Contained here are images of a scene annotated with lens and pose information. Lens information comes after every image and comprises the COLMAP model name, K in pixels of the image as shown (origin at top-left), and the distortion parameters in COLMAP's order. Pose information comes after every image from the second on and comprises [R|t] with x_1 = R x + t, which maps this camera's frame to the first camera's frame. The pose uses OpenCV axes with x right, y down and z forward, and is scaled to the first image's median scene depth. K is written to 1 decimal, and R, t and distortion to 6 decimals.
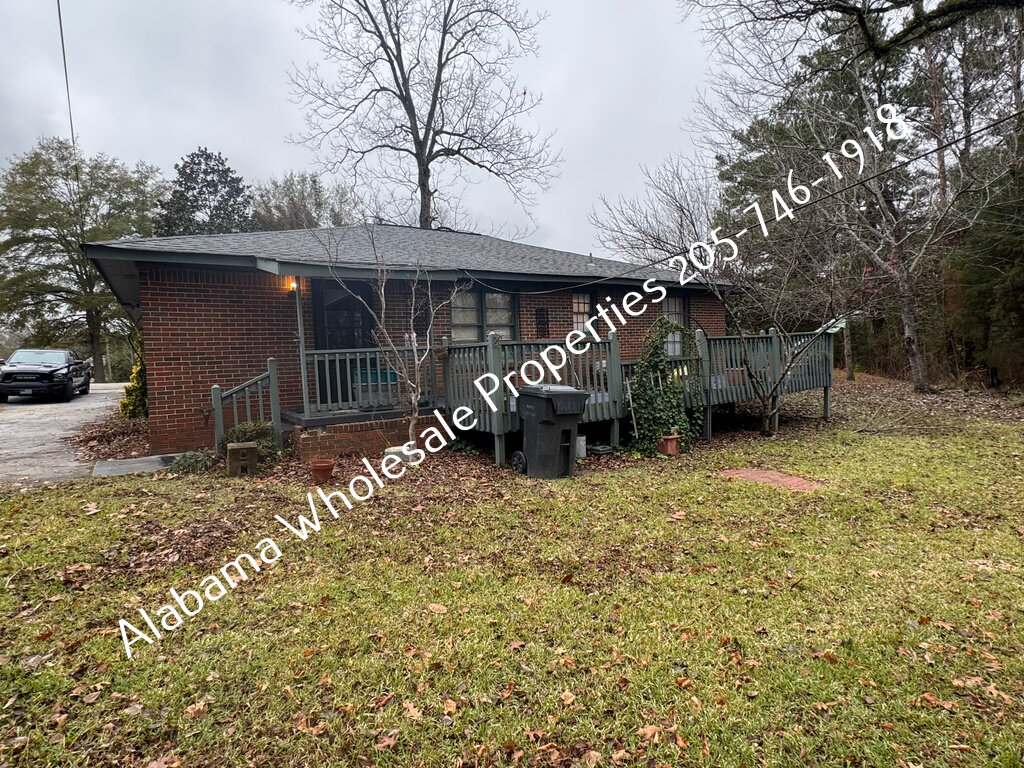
lens RADIAL K [[534.3, 0, 513.5], [0, 534.3, 385.4], [0, 0, 1]] dist [-0.004467, 0.002672]
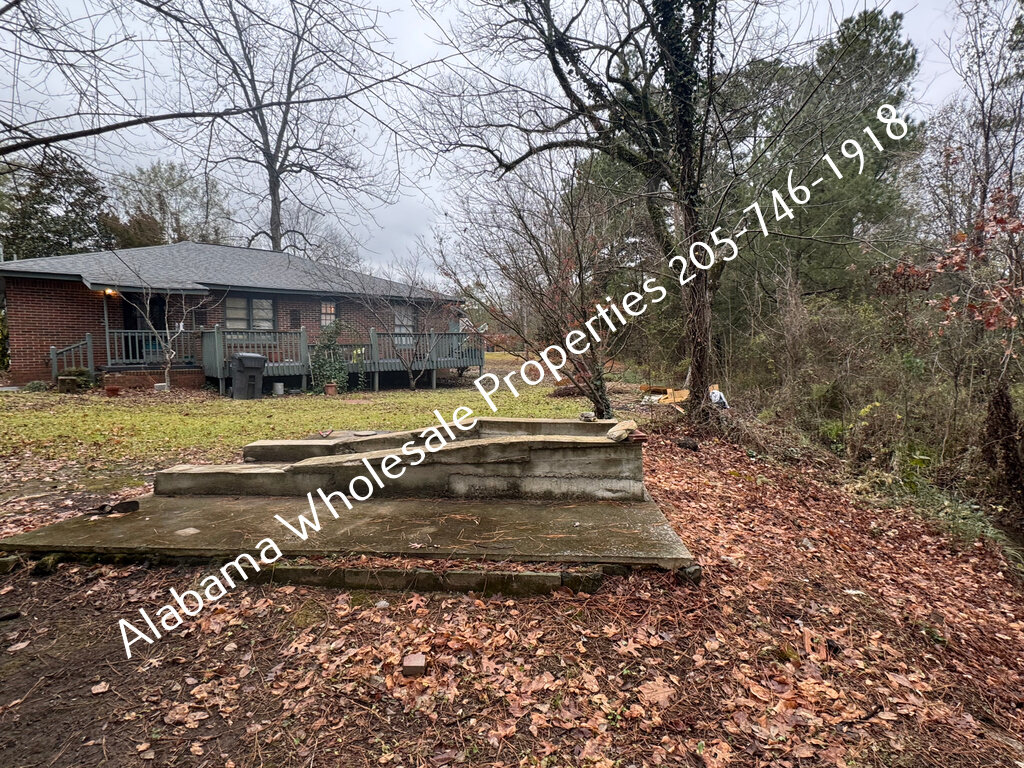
lens RADIAL K [[534.3, 0, 513.5], [0, 534.3, 385.4], [0, 0, 1]] dist [-0.004467, 0.002672]
pose [[0.984732, 0.024696, 0.172317, 0.443195], [-0.027318, 0.999544, 0.012861, 0.042242], [-0.171921, -0.017372, 0.984958, -0.697184]]
